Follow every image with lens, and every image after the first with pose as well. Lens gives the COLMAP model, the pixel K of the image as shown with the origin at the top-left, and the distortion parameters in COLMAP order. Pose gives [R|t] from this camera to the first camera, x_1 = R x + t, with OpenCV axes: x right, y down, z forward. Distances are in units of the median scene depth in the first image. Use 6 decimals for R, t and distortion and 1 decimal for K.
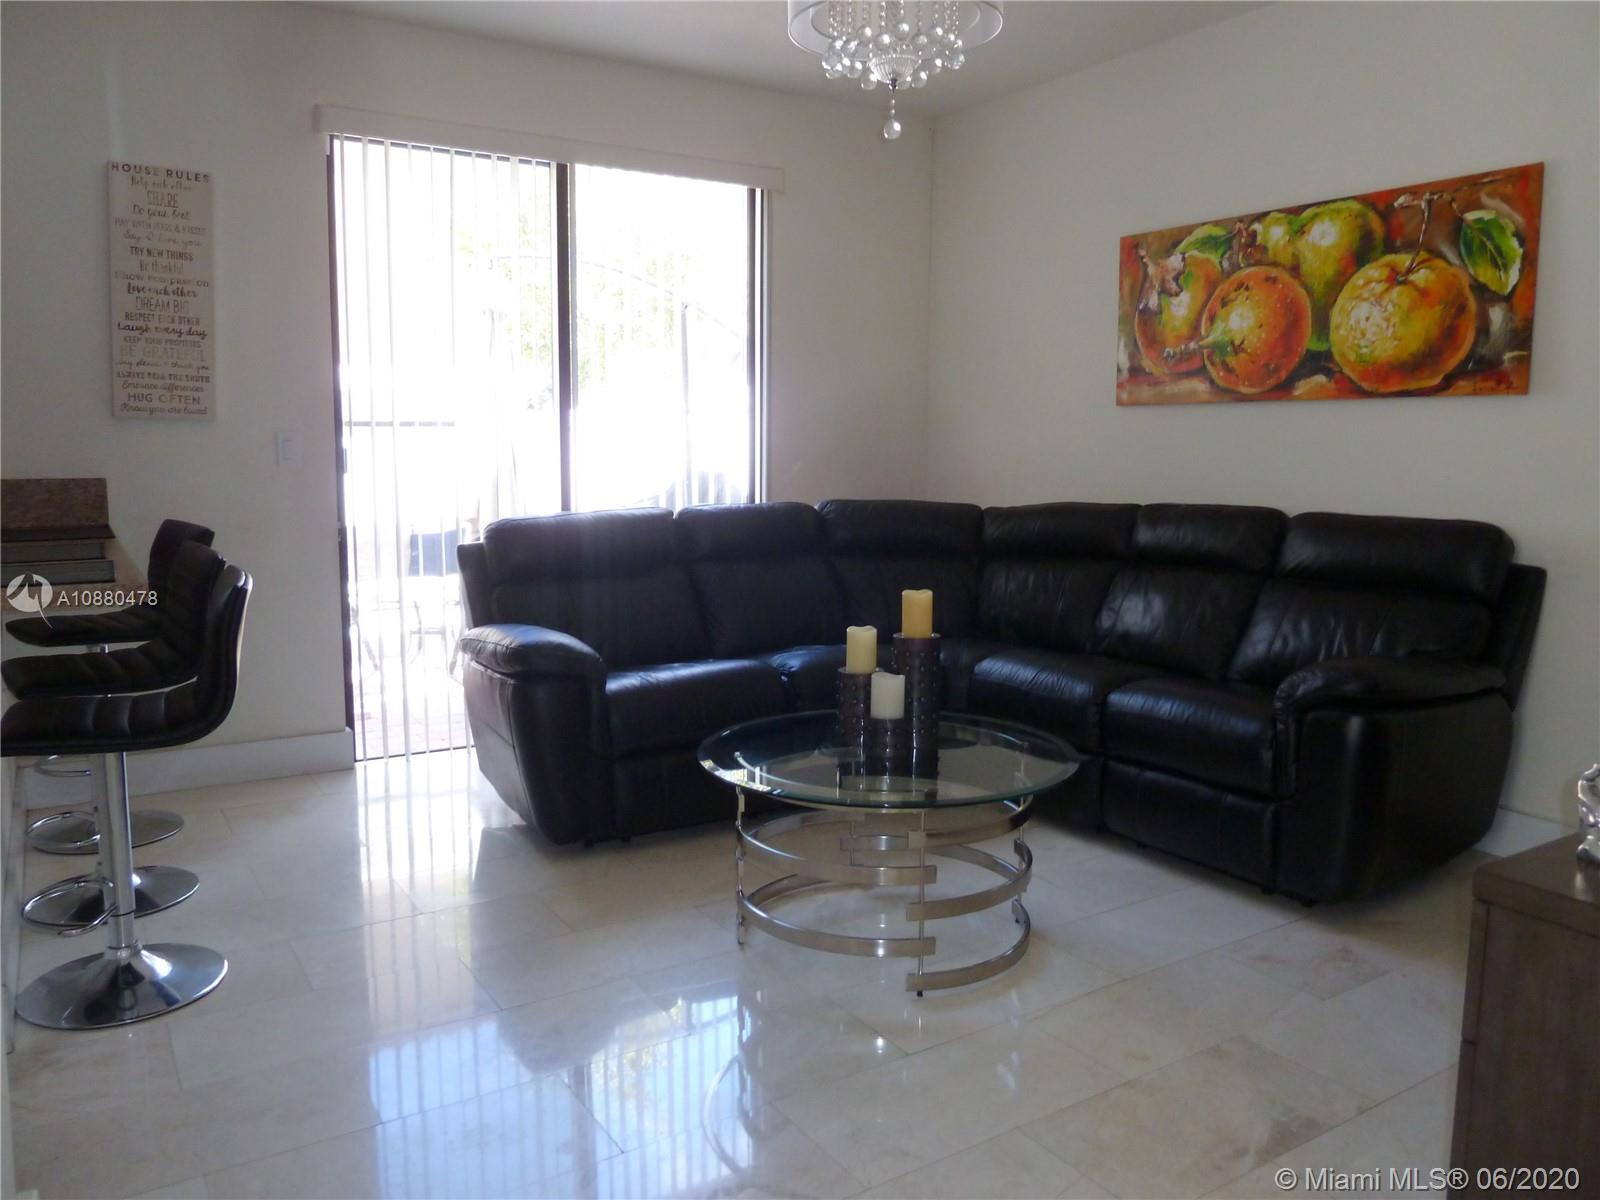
lens RADIAL K [[1202.9, 0, 805.4], [0, 1202.9, 595.6], [0, 0, 1]] dist [-0.022647, -0.003375]
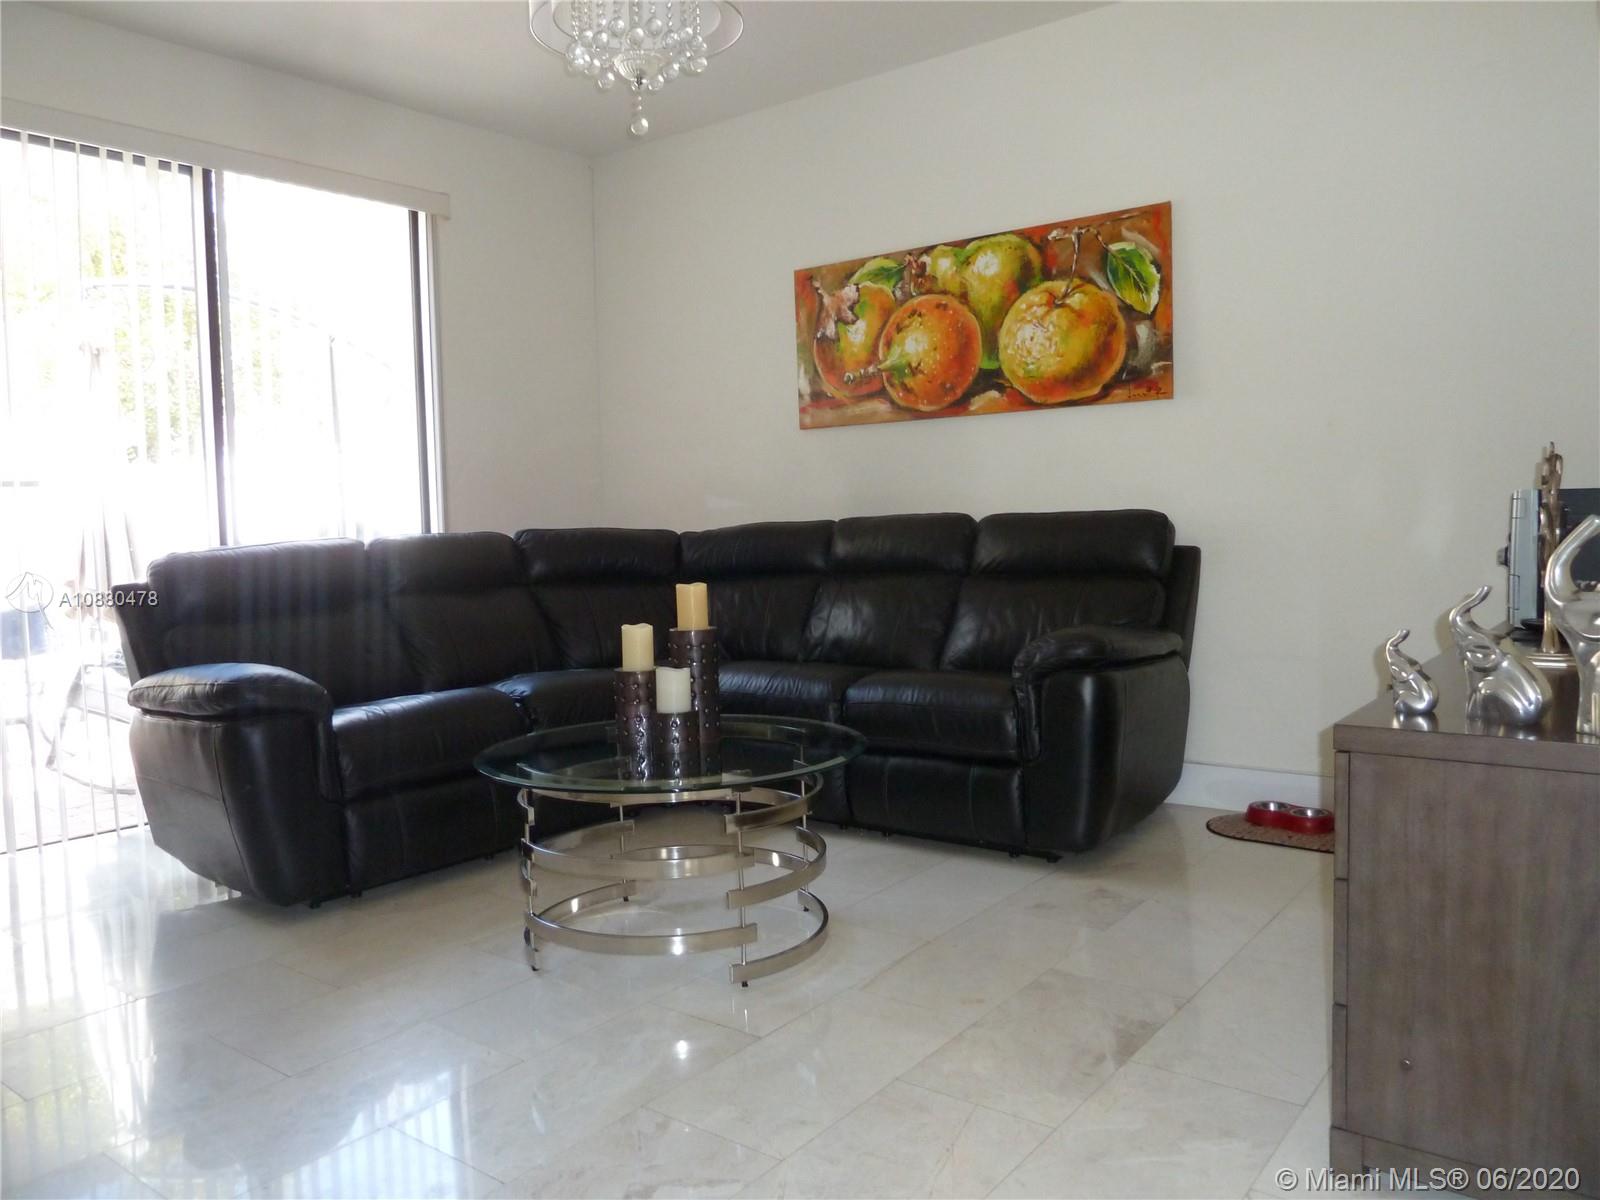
lens RADIAL K [[1202.9, 0, 801.2], [0, 1202.9, 598.2], [0, 0, 1]] dist [-0.022647, -0.003375]
pose [[0.941257, -0.053127, 0.333485, -0.116127], [0.074070, 0.995979, -0.050394, 0.048957], [-0.329467, 0.072135, 0.941408, 0.029194]]
